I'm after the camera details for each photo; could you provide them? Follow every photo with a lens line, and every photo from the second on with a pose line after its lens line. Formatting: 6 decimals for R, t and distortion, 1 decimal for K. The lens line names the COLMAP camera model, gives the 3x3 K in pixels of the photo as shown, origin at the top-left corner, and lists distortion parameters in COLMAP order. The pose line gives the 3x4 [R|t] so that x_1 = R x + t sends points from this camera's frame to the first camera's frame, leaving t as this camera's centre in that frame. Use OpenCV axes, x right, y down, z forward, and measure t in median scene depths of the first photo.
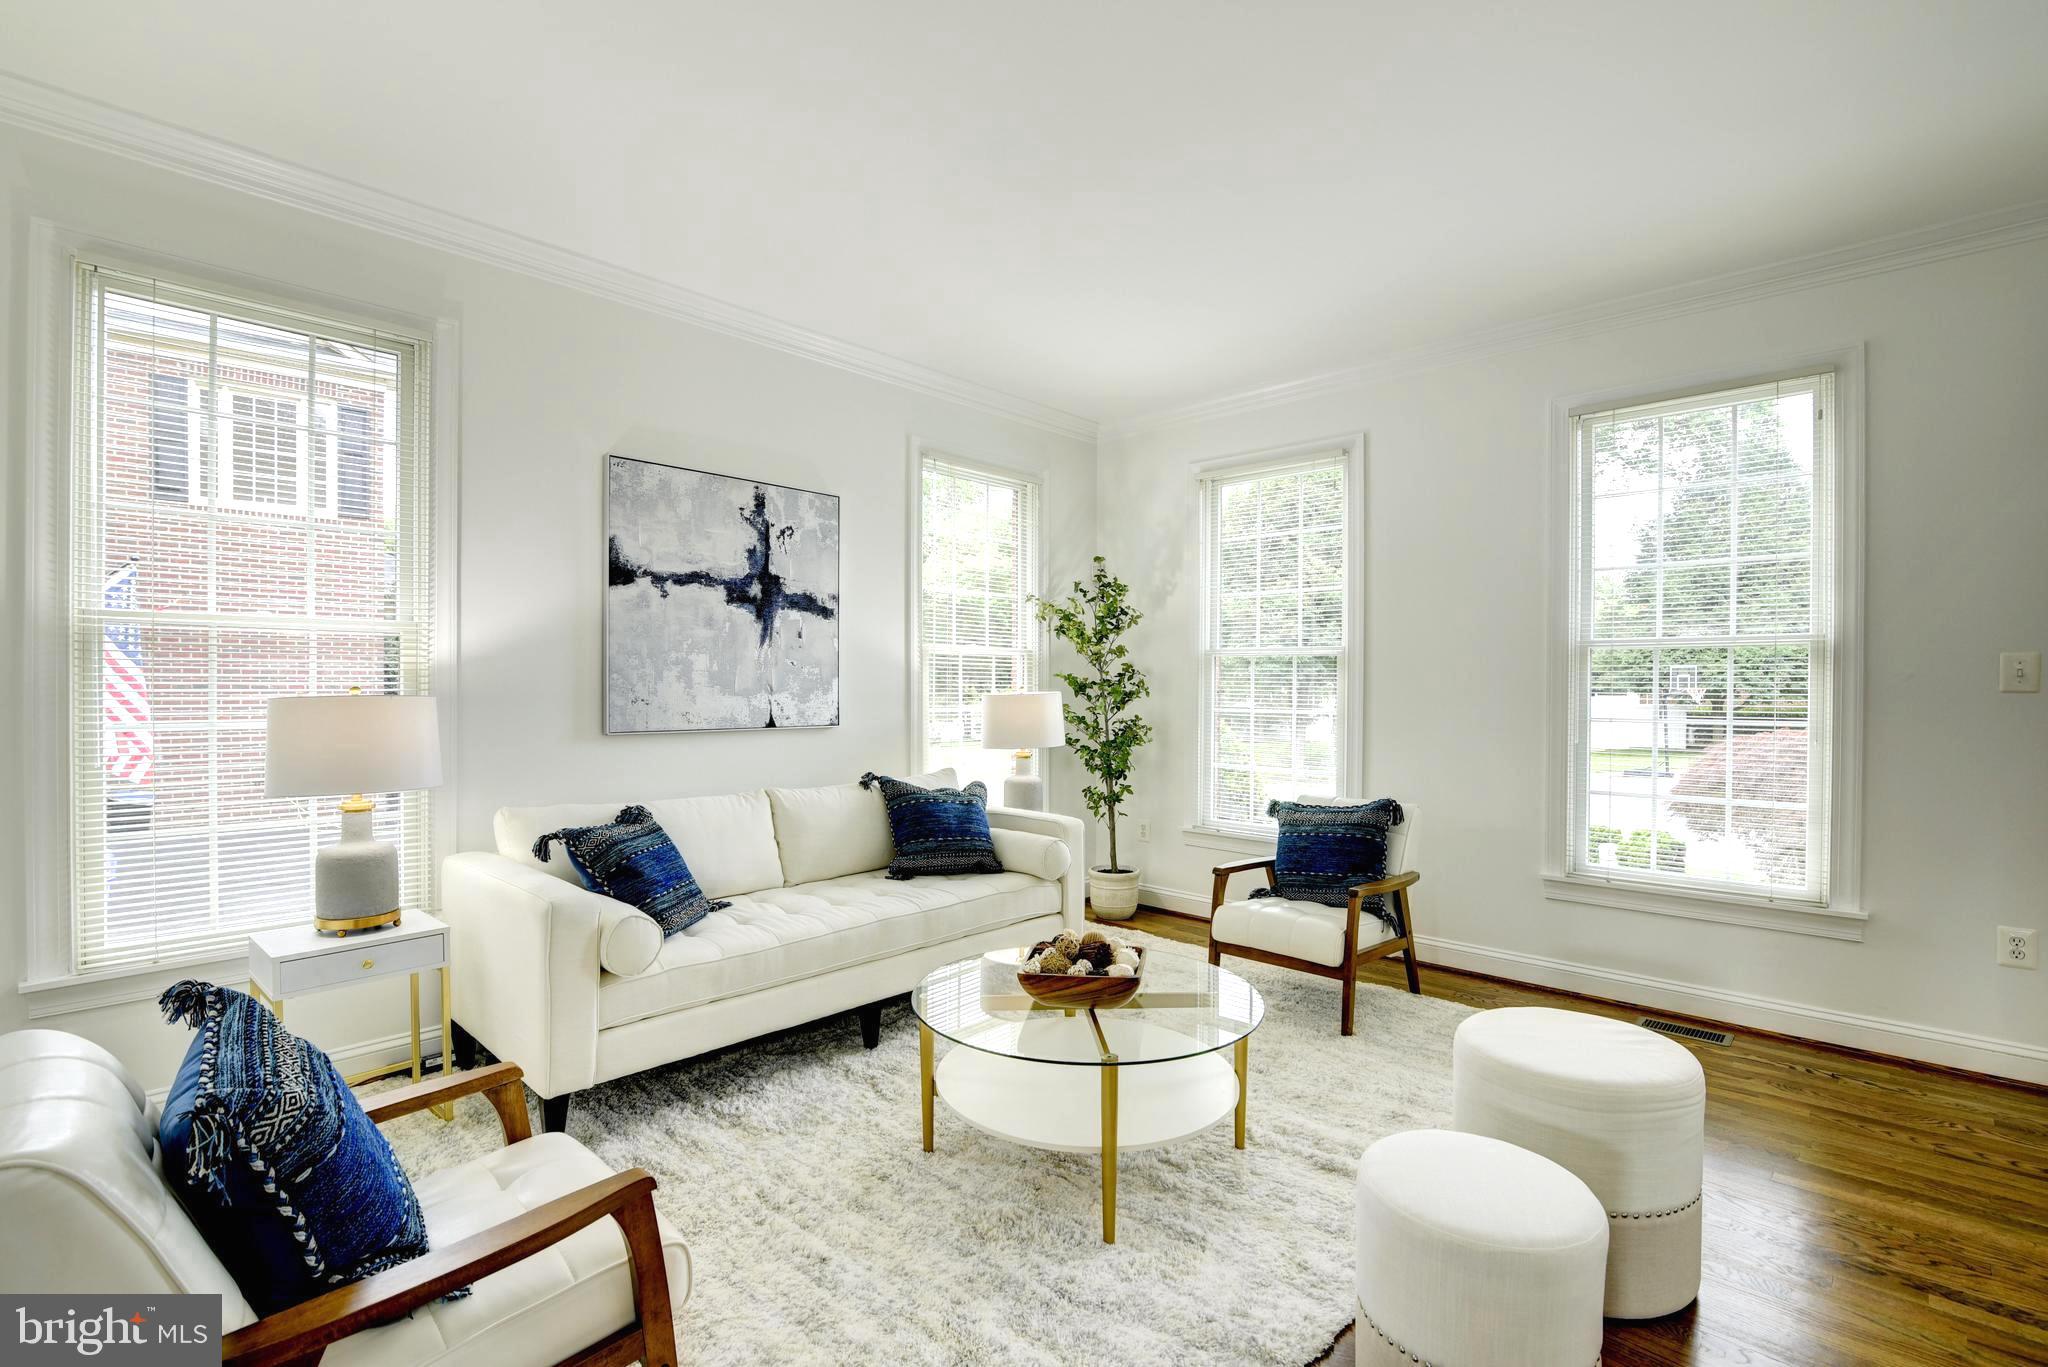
lens RADIAL K [[941.9, 0, 1023.9], [0, 941.9, 689.6], [0, 0, 1]] dist [-0.021520, 0.001541]
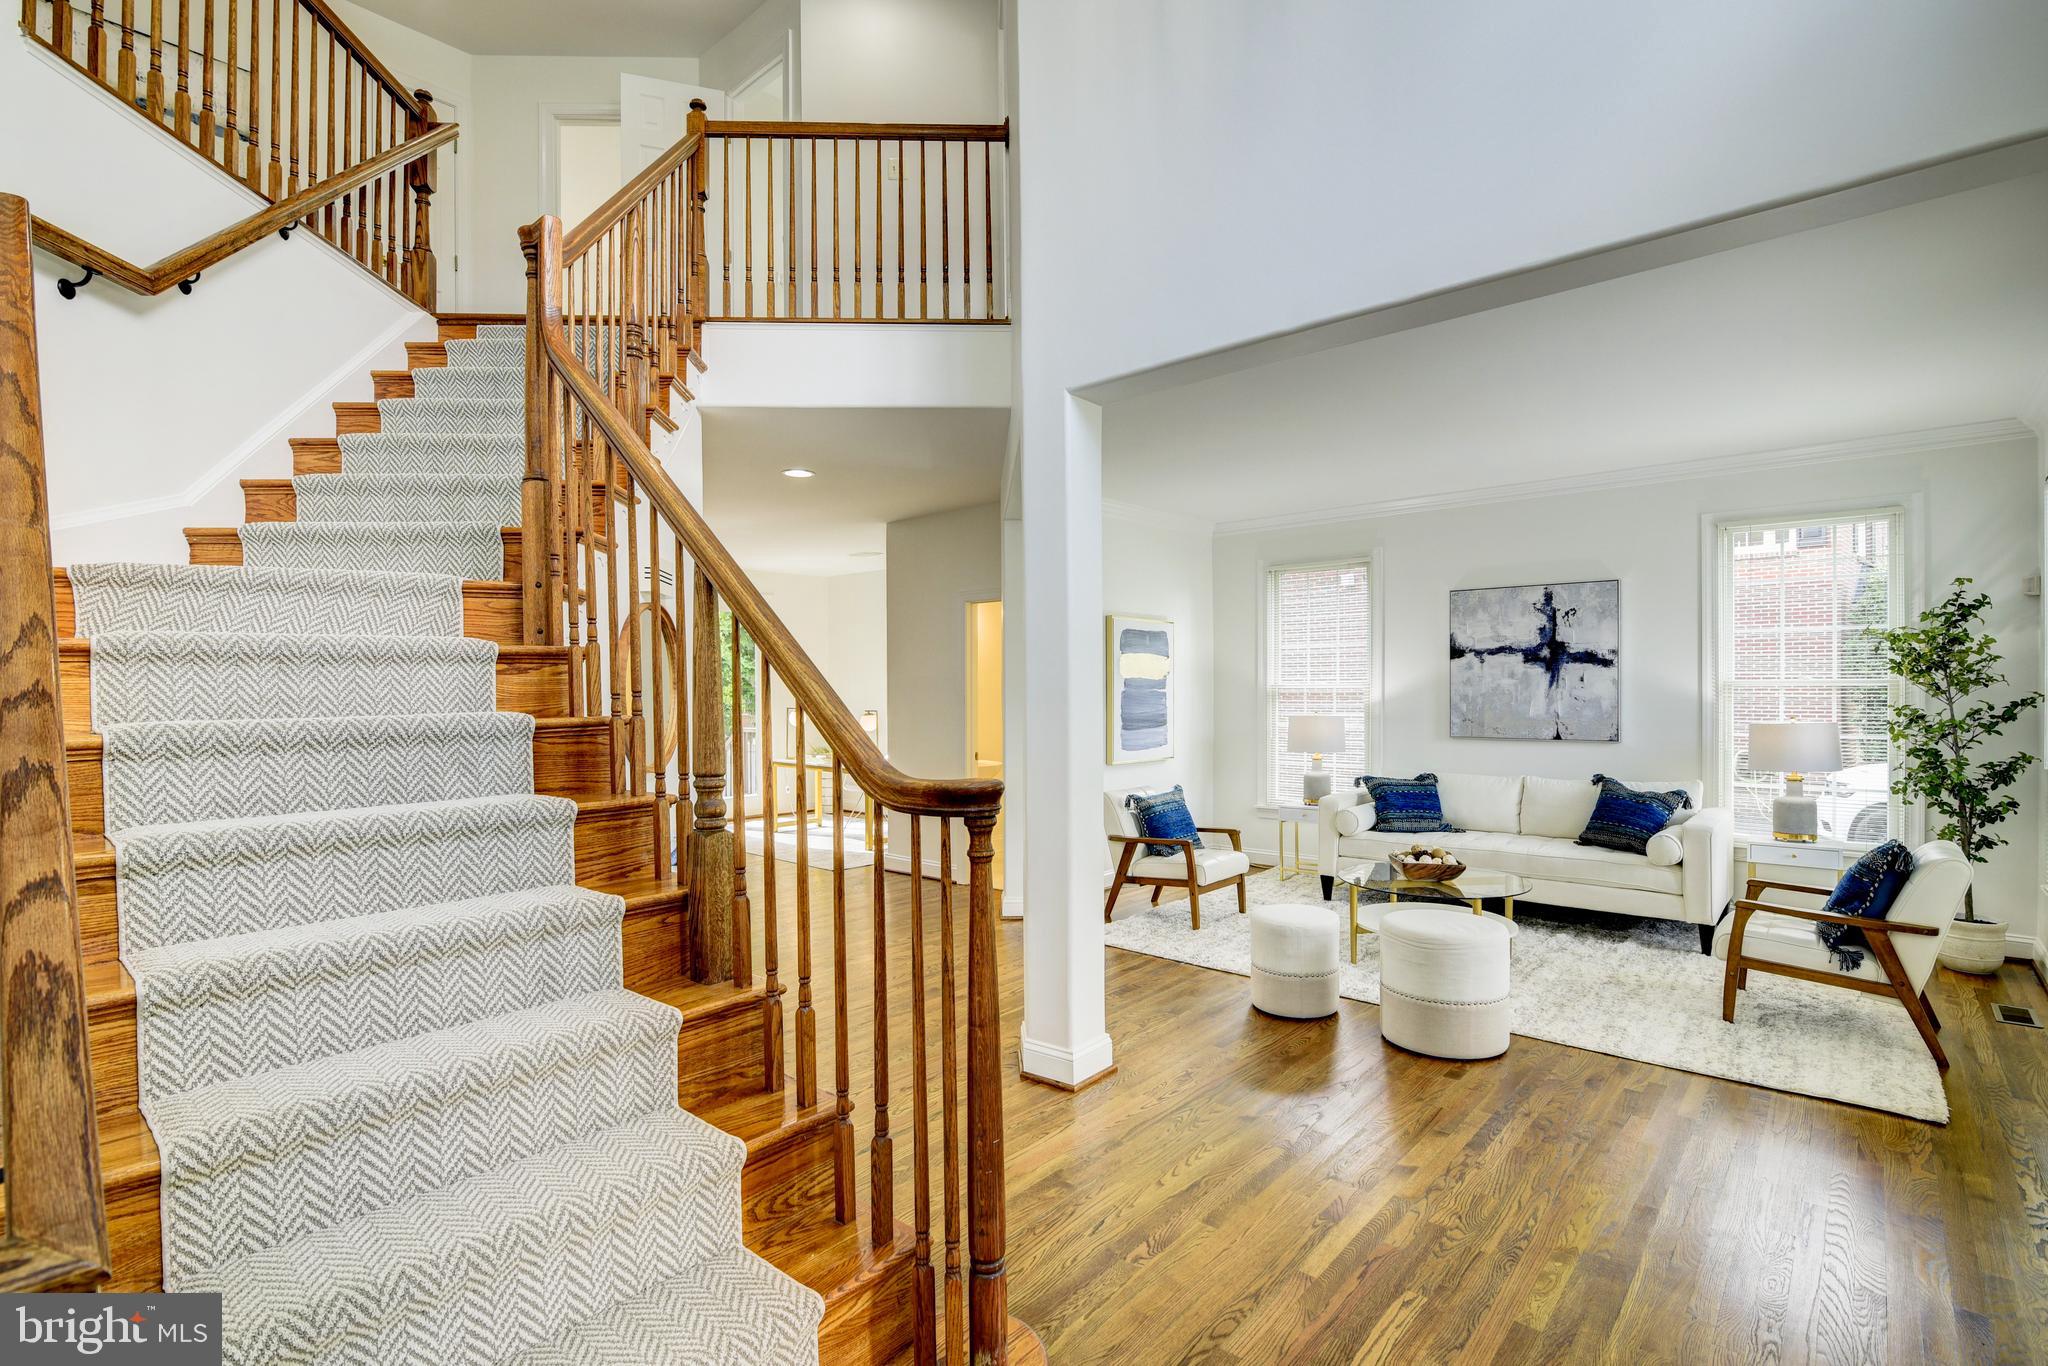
lens RADIAL K [[941.9, 0, 1024.1], [0, 941.9, 689.5], [0, 0, 1]] dist [-0.021520, 0.001541]
pose [[0.012036, 0.000703, -0.999927, 1.286966], [0.006209, 0.999980, 0.000778, -0.050281], [0.999908, -0.006218, 0.012031, 0.096155]]
